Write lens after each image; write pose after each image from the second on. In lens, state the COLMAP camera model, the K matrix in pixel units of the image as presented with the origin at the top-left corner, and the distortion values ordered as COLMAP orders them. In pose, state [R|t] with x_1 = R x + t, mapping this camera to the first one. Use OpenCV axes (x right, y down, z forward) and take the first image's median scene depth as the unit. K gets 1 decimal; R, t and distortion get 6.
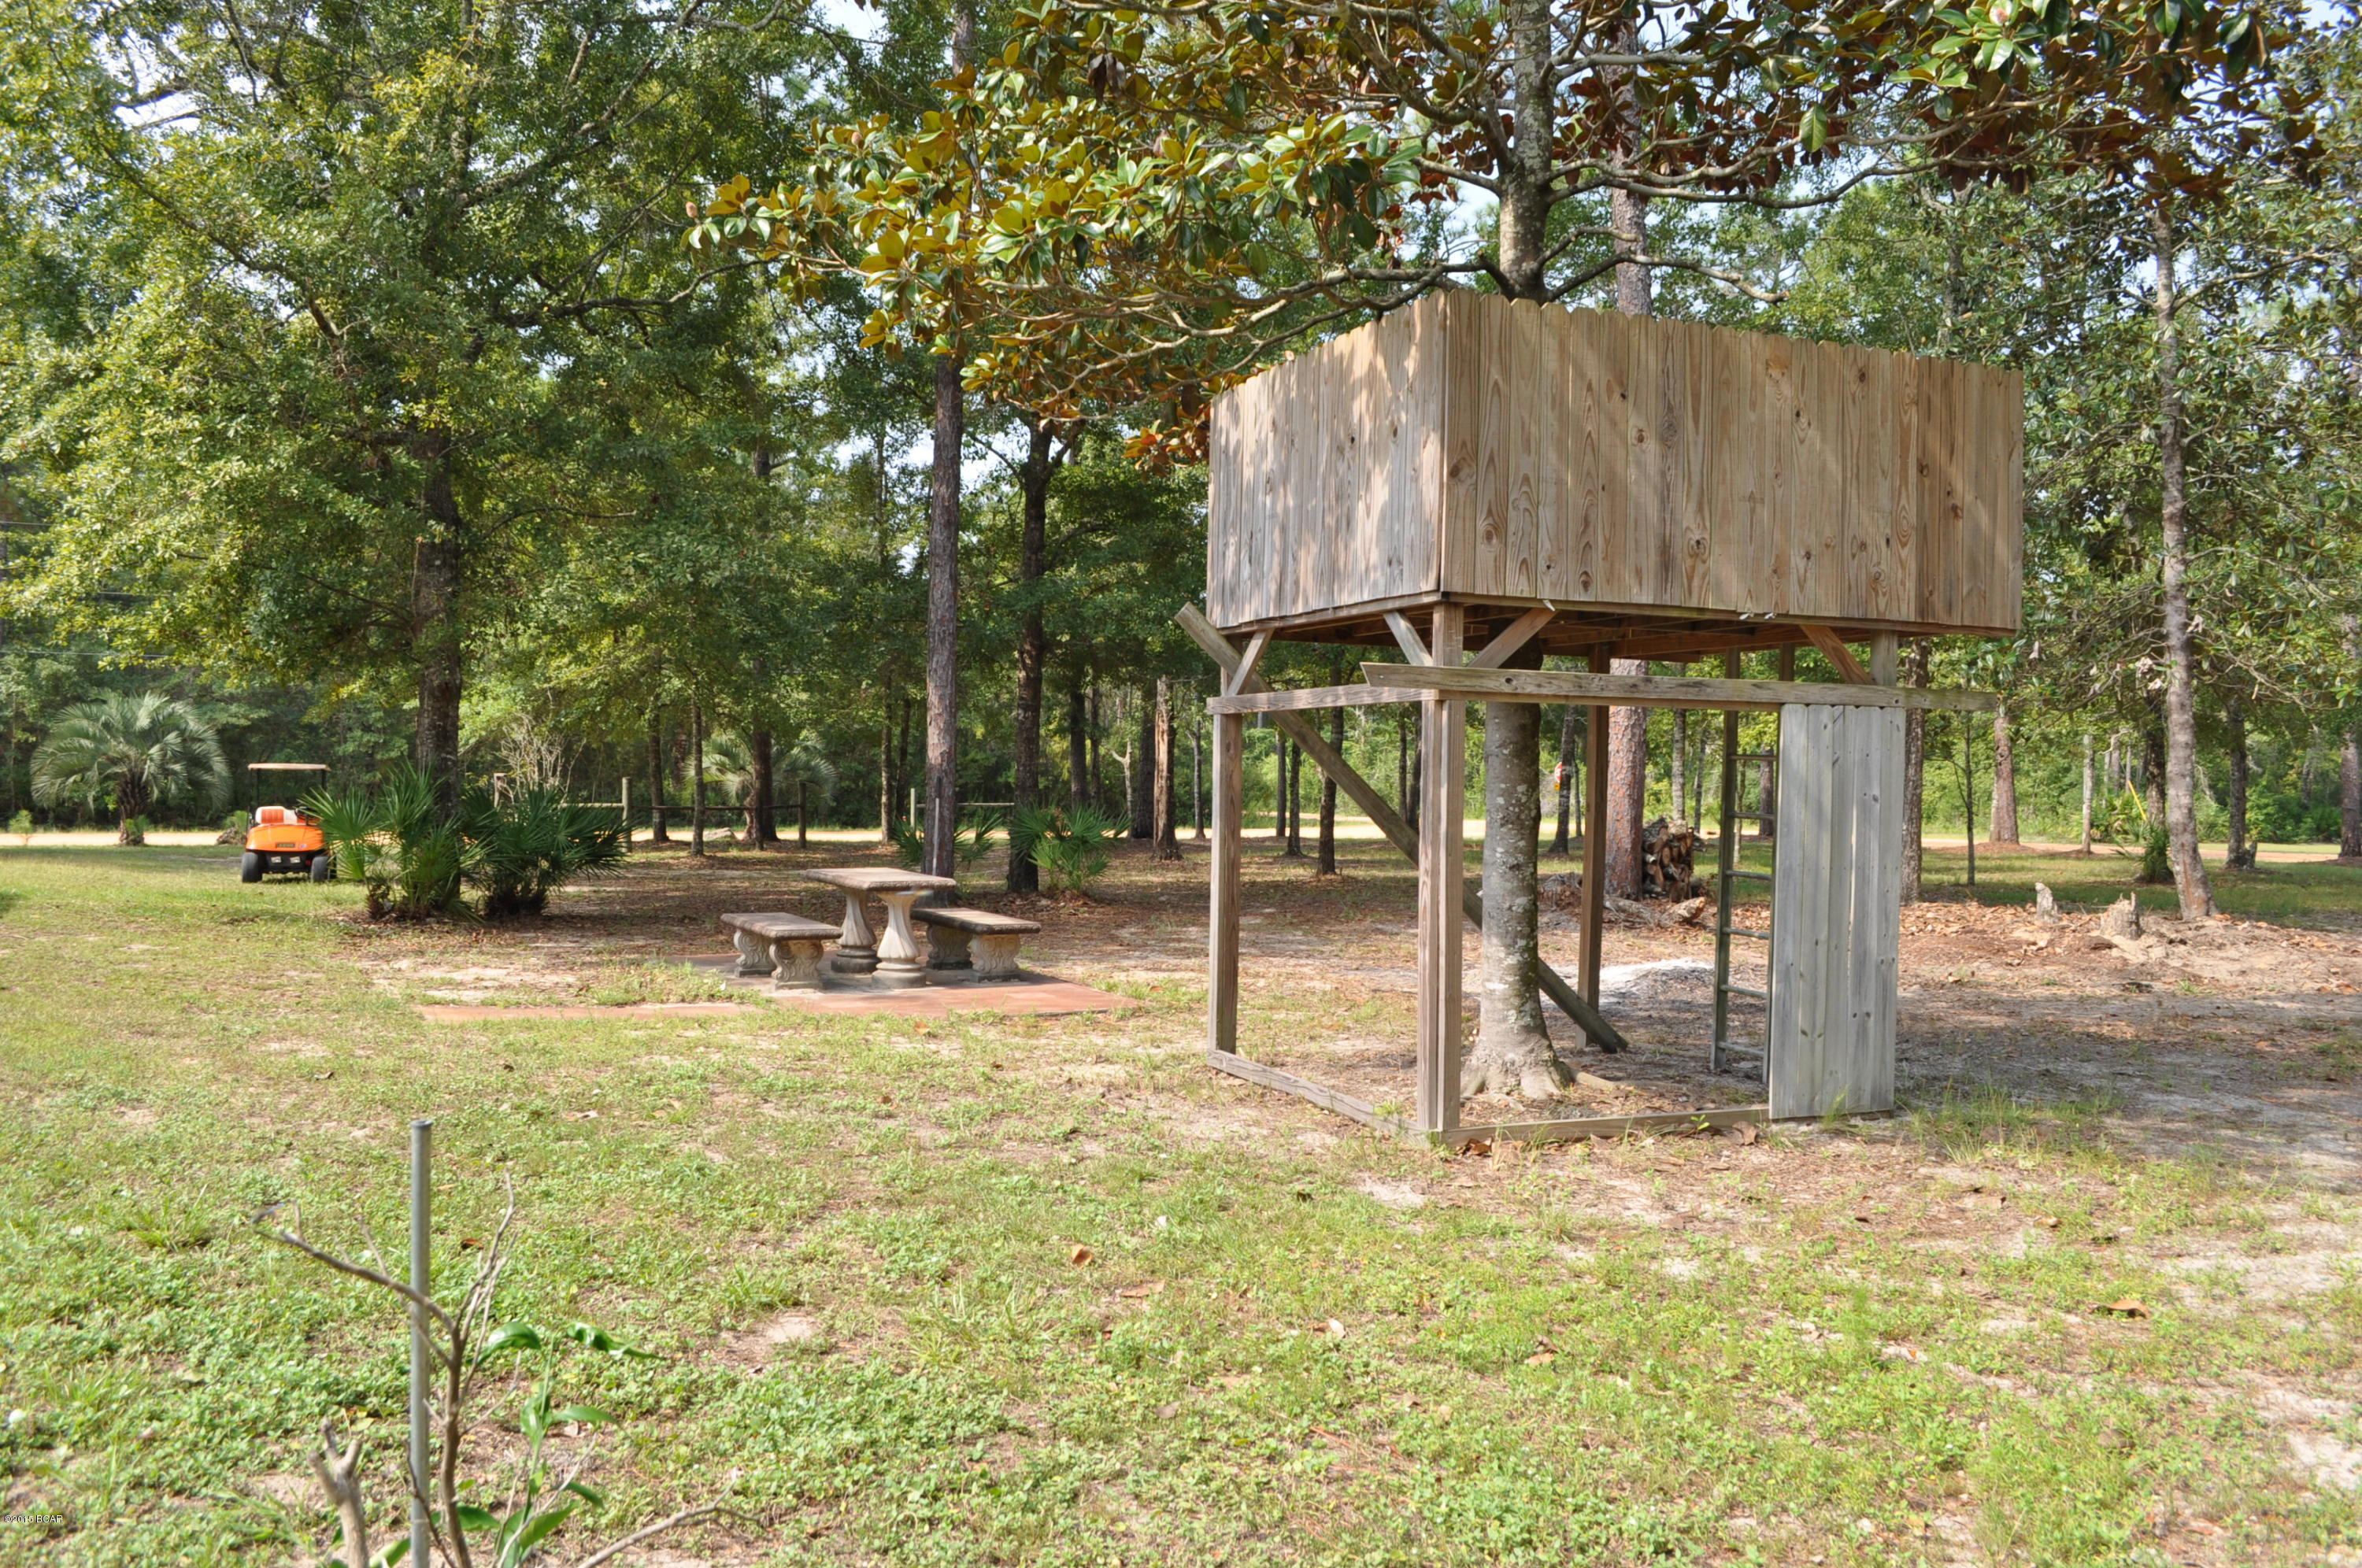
lens RADIAL K [[1831.1, 0, 1182.6], [0, 1831.1, 803.2], [0, 0, 1]] dist [-0.091498, 0.021135]
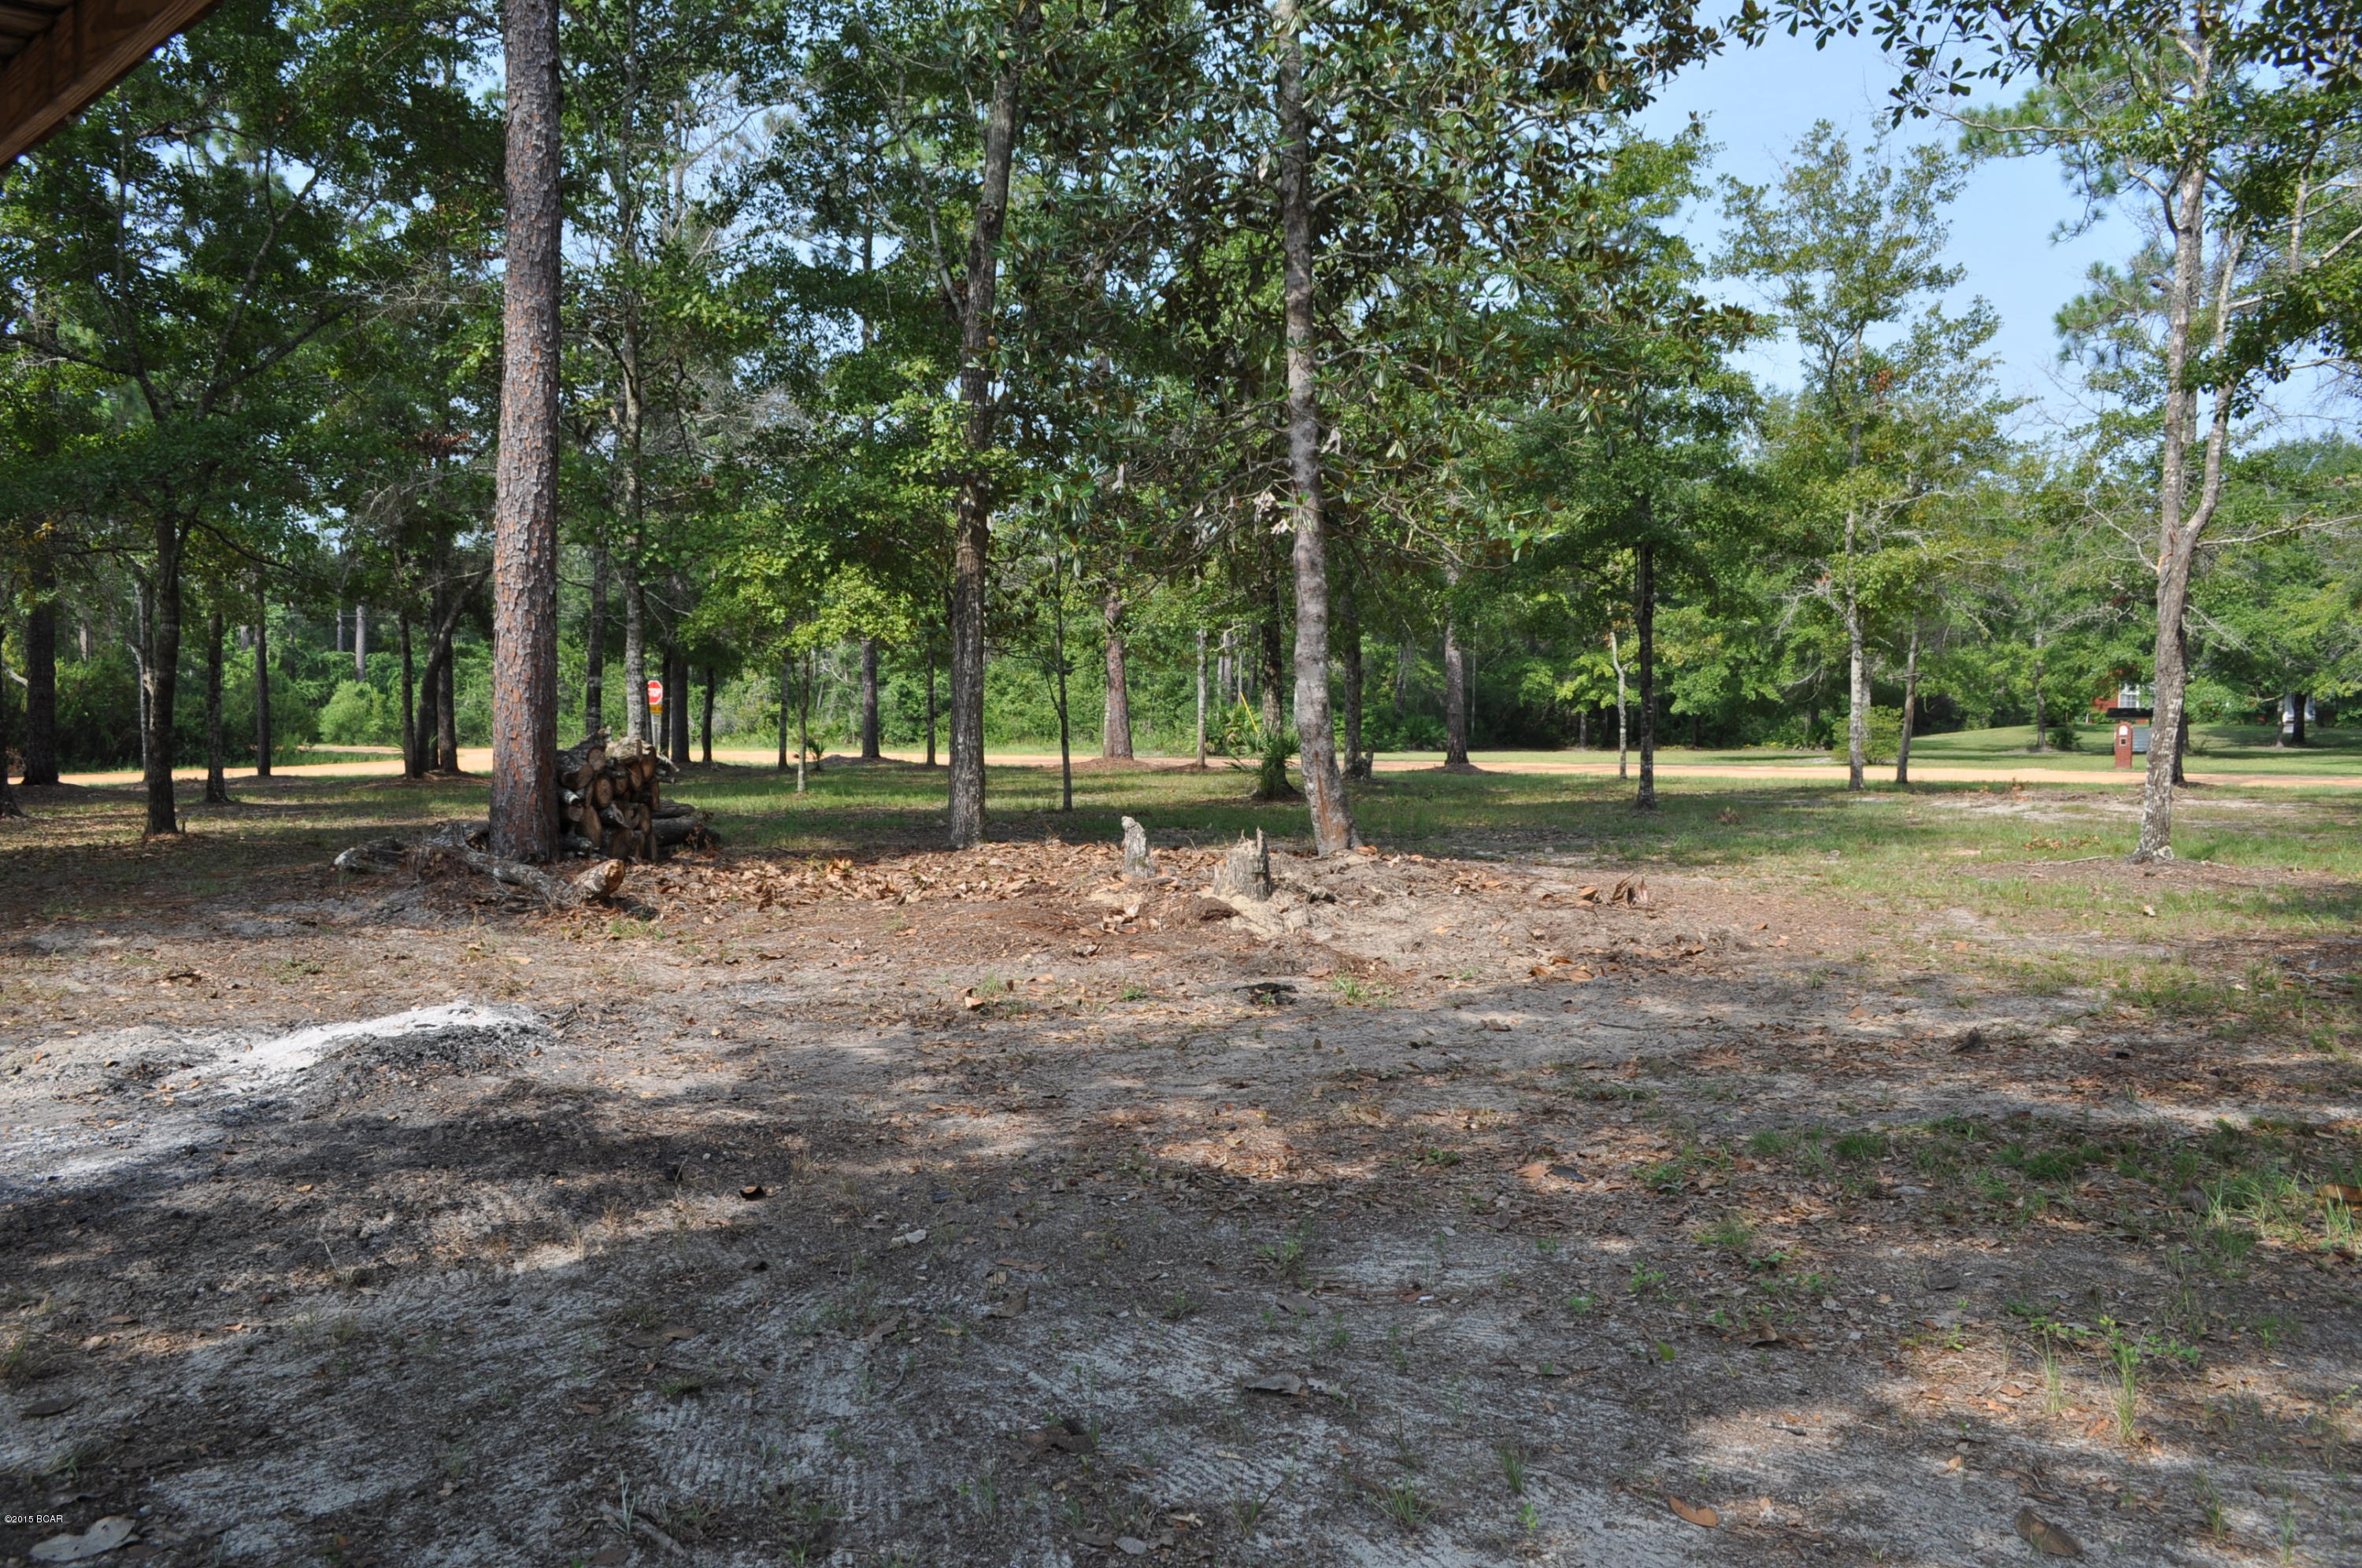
lens RADIAL K [[1831.1, 0, 1182.6], [0, 1831.1, 803.2], [0, 0, 1]] dist [-0.091498, 0.021135]
pose [[0.897657, -0.037589, 0.439088, 0.160199], [0.019882, 0.998795, 0.044859, 0.007675], [-0.440246, -0.031538, 0.897323, 0.309472]]
